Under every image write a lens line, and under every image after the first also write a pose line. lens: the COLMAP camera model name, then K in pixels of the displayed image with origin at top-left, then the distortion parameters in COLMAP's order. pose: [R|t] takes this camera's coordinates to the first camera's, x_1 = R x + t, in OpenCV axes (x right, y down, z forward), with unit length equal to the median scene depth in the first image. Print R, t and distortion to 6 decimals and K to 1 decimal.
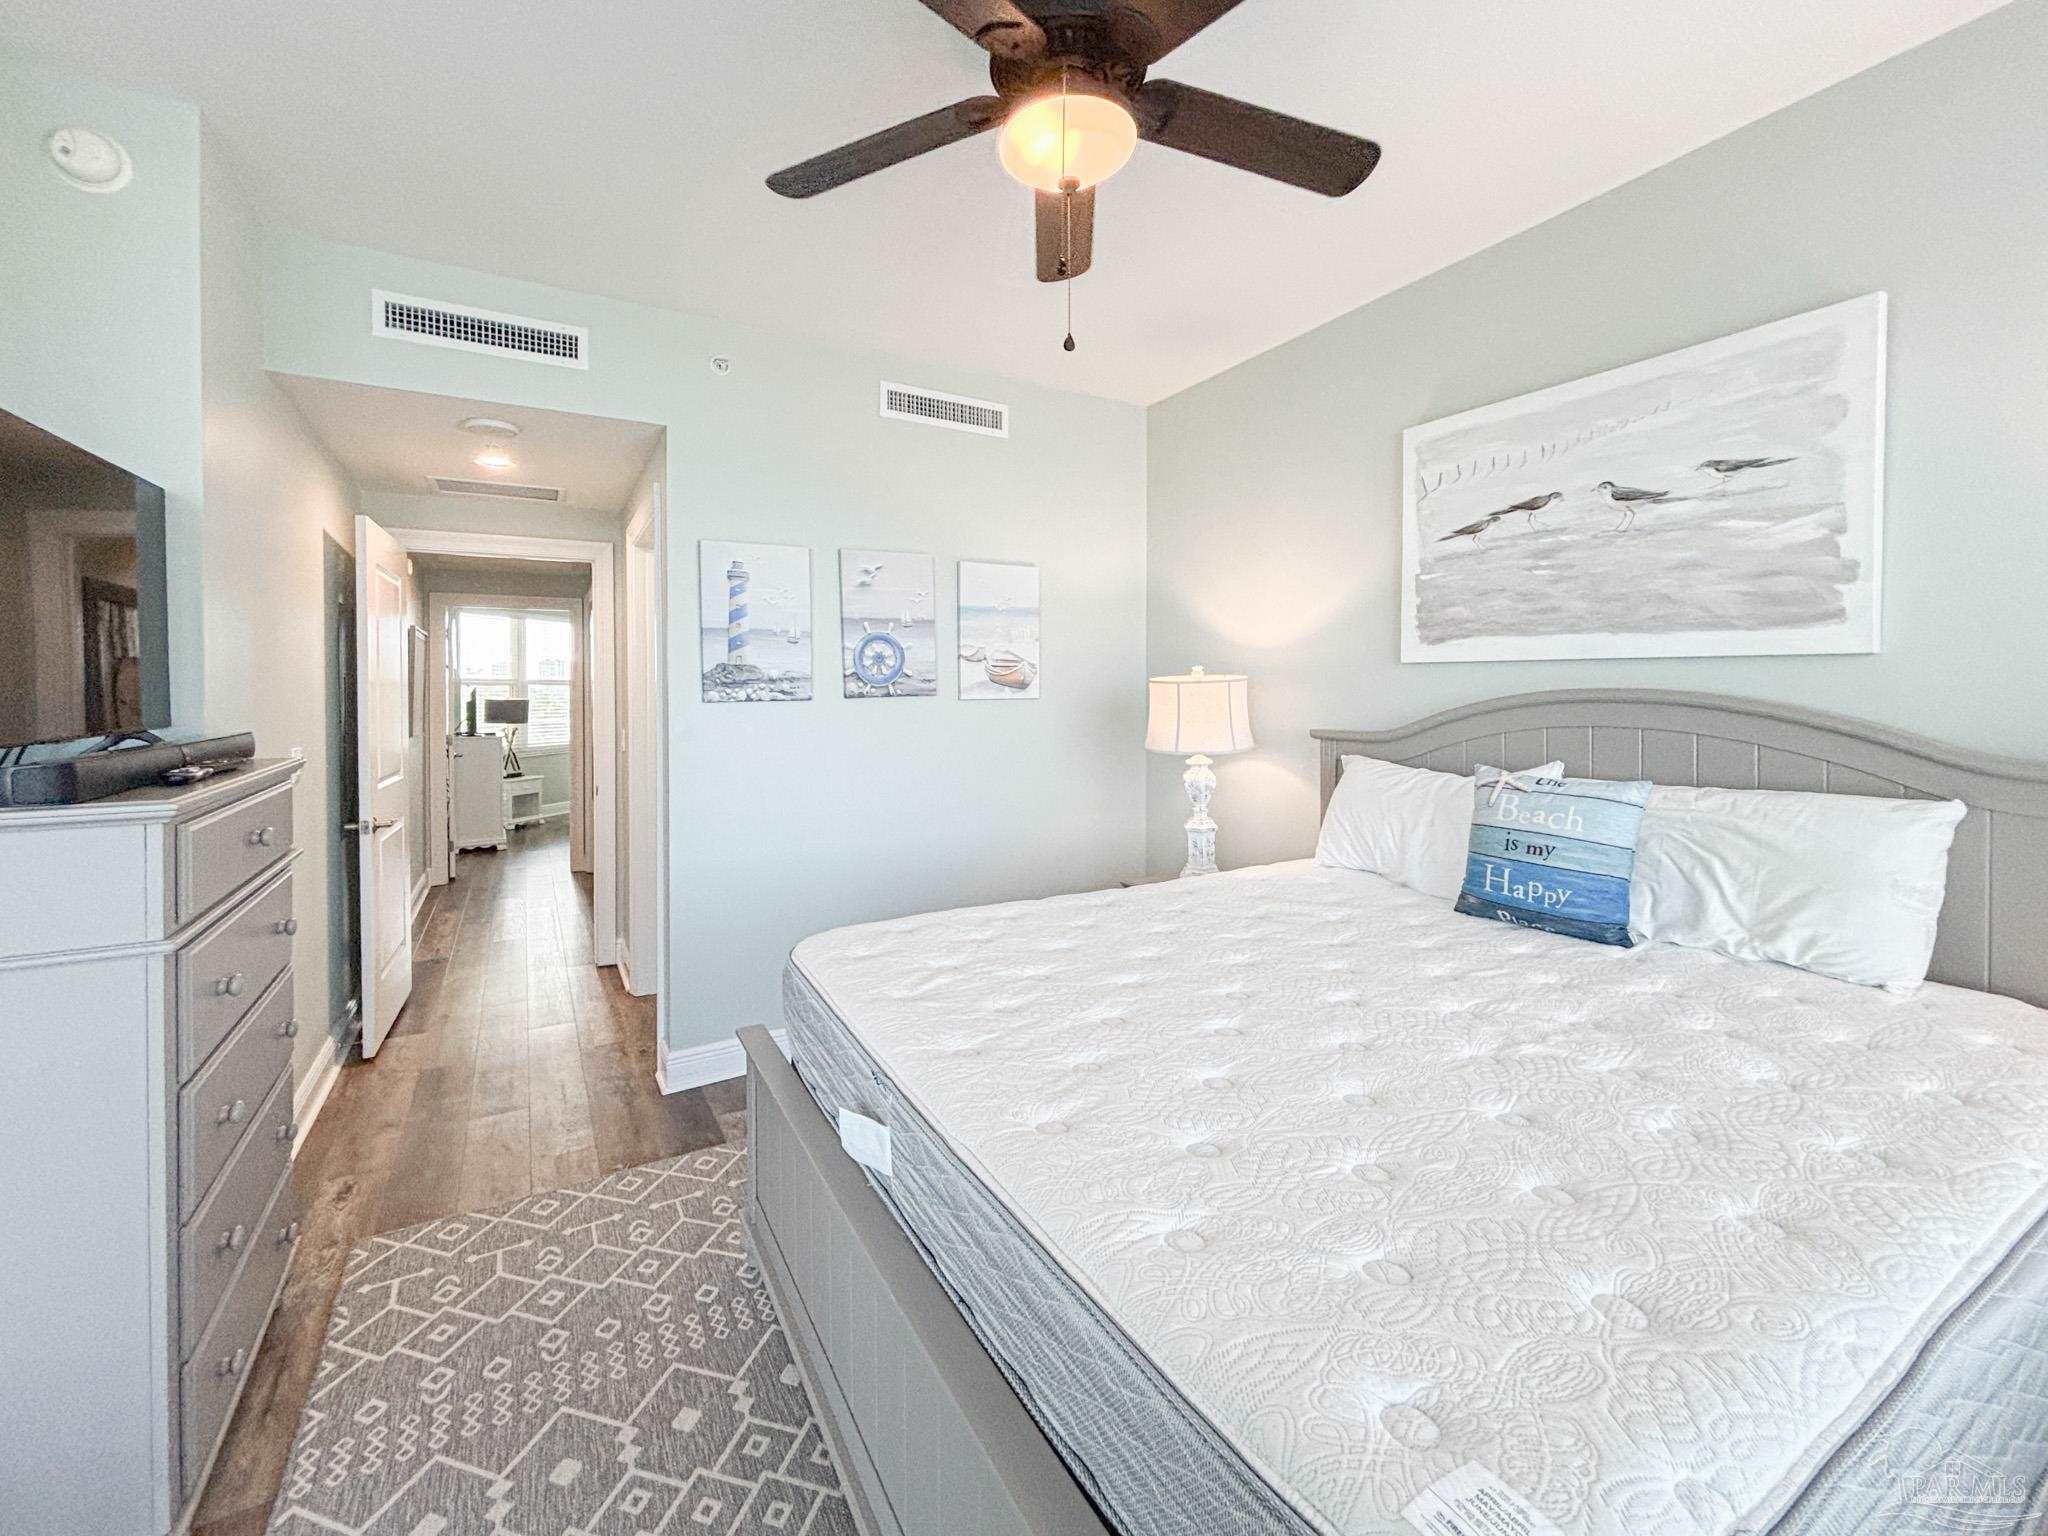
lens RADIAL K [[844.9, 0, 1018.9], [0, 844.9, 761.3], [0, 0, 1]] dist [-0.001021, 0.000034]
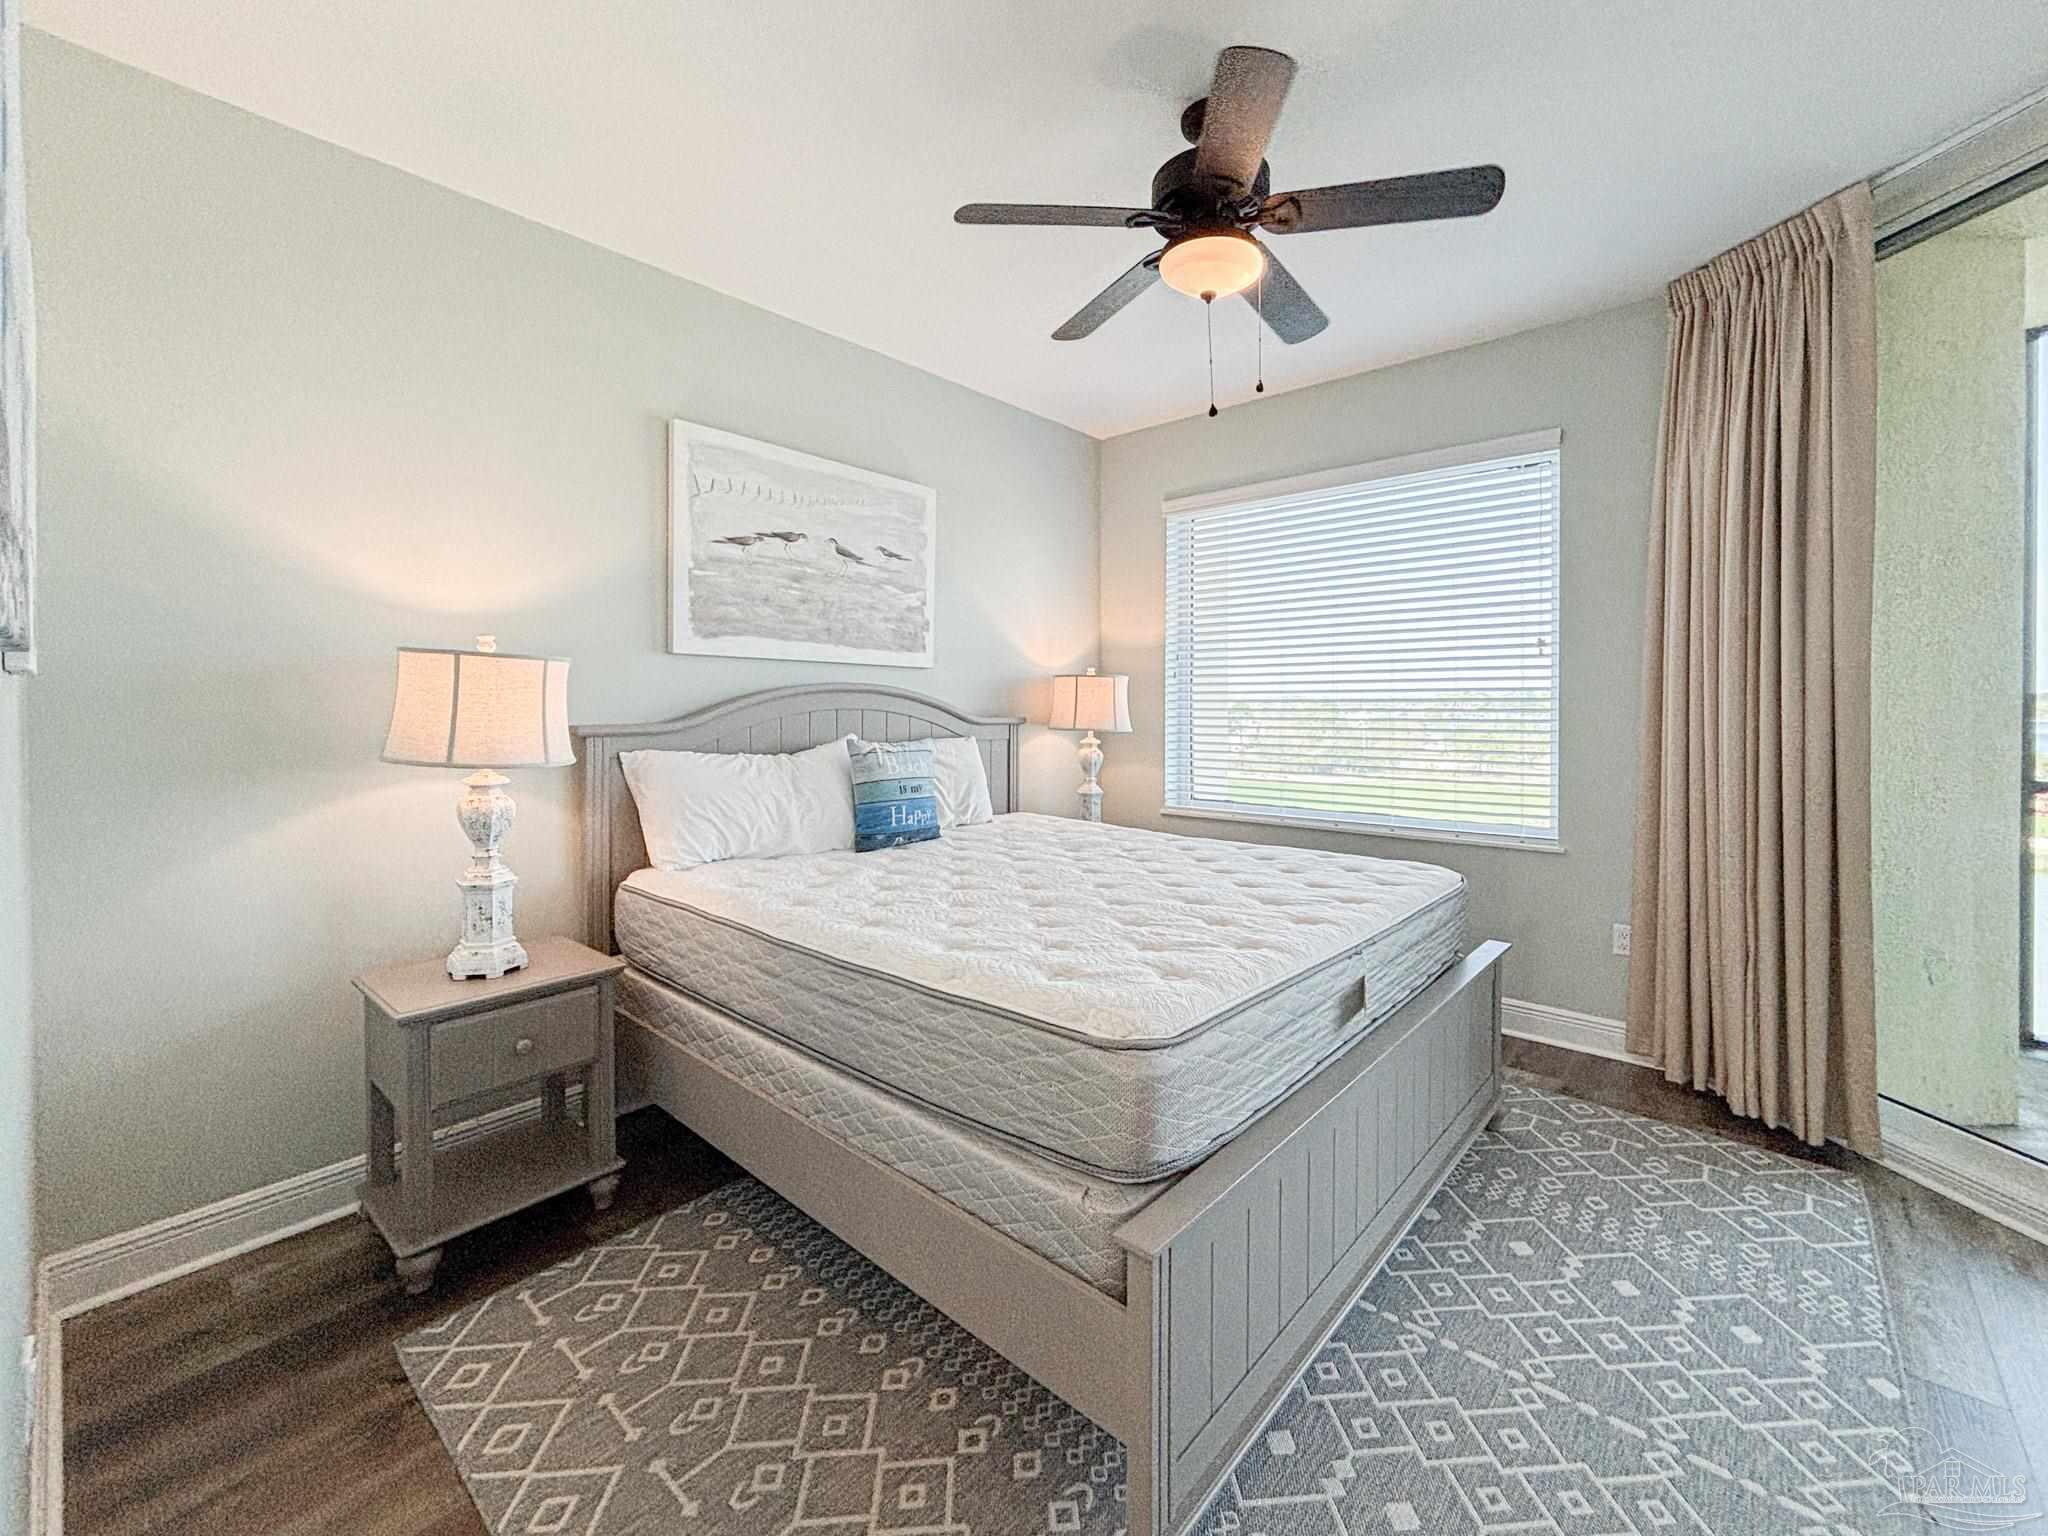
lens RADIAL K [[844.9, 0, 1023.0], [0, 844.9, 776.4], [0, 0, 1]] dist [-0.001021, 0.000034]
pose [[-0.319474, -0.063494, 0.945465, -0.828809], [0.091179, 0.991063, 0.097365, -0.043214], [-0.943198, 0.117313, -0.310830, 1.249316]]
